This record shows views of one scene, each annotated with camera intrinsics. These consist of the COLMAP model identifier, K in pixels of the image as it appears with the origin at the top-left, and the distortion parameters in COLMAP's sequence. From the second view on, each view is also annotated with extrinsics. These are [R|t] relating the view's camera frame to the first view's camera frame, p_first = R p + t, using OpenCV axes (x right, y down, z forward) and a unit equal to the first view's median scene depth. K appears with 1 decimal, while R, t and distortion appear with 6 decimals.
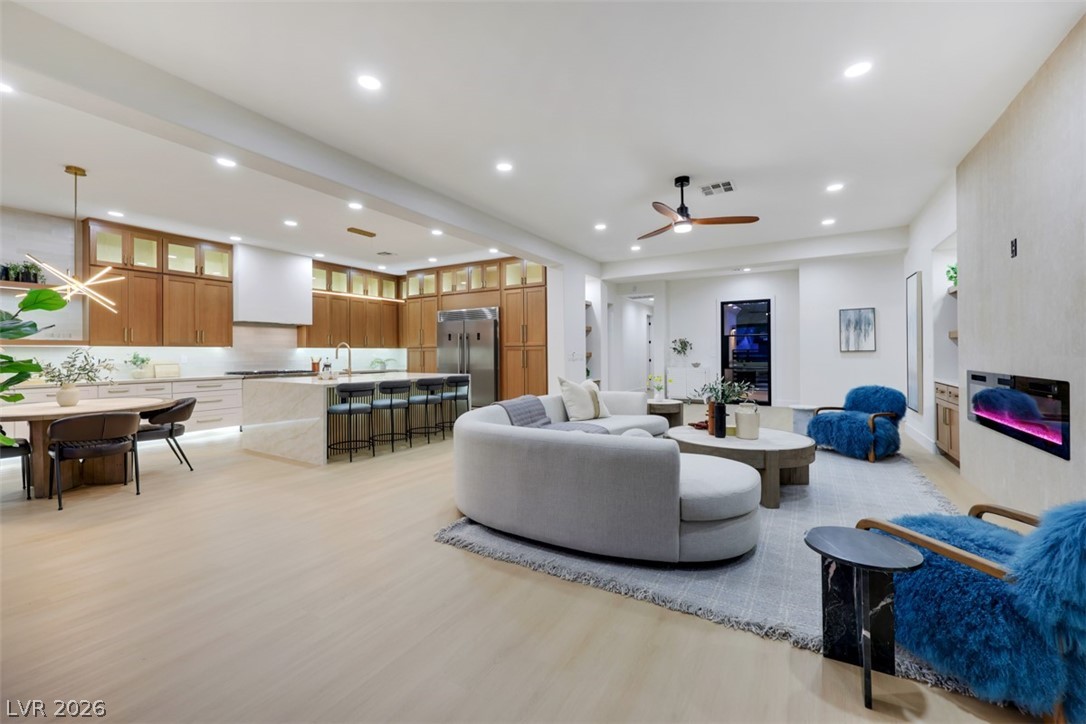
lens RADIAL K [[438.2, 0, 542.0], [0, 438.2, 352.6], [0, 0, 1]] dist [-0.000101, 0.000063]
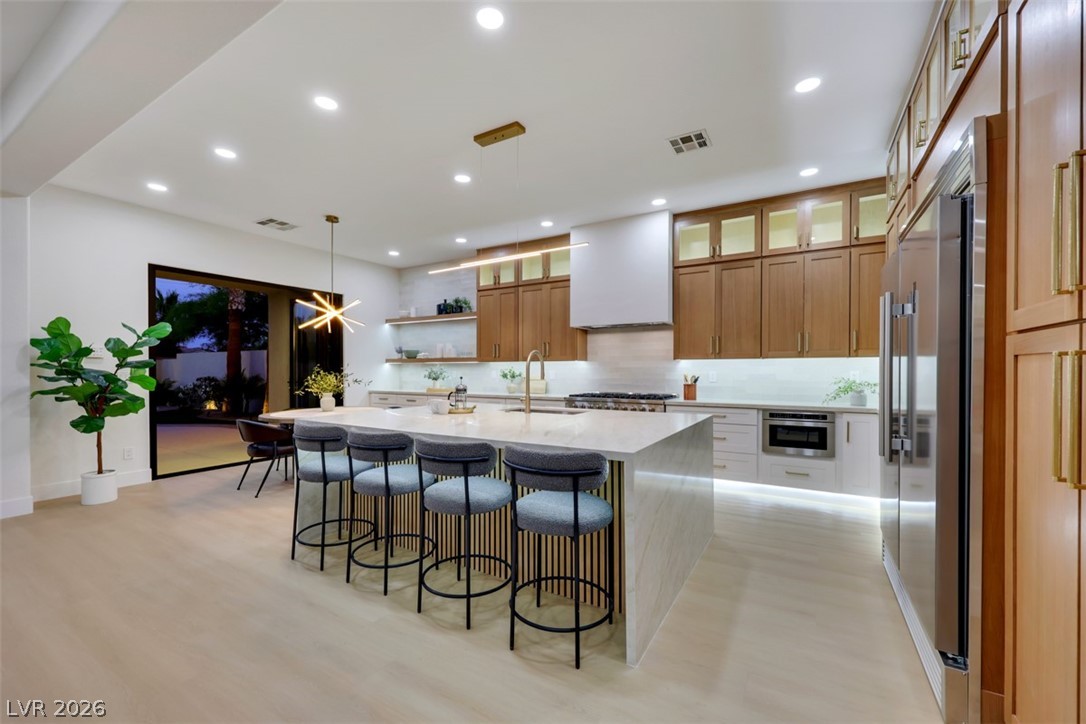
lens RADIAL K [[444.0, 0, 530.7], [0, 444.0, 372.6], [0, 0, 1]] dist [0.001140, 0.000099]
pose [[-0.002475, 0.013213, -0.999910, 0.108152], [0.004528, 0.999903, 0.013202, -0.002227], [0.999987, -0.004495, -0.002535, 0.977482]]
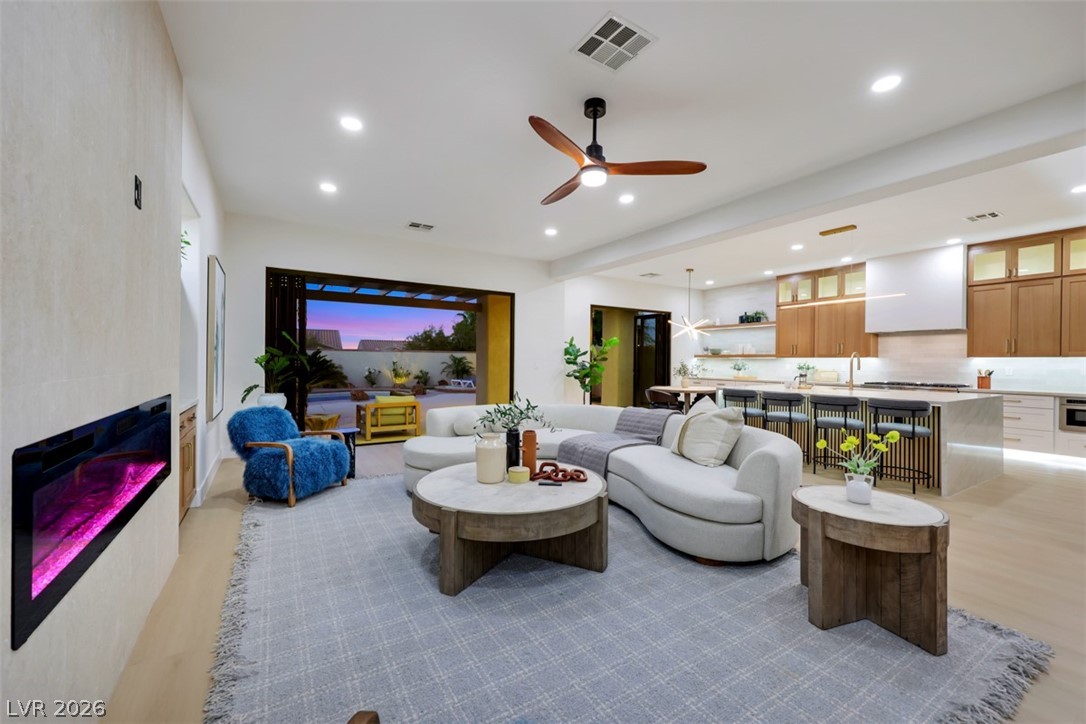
lens RADIAL K [[429.7, 0, 543.0], [0, 429.7, 362.0], [0, 0, 1]] dist [-0.000275, 0.000204]
pose [[-0.445357, 0.003421, -0.895346, 0.618473], [-0.002749, 0.999983, 0.005188, -0.005162], [0.895349, 0.004771, -0.445340, 0.802841]]
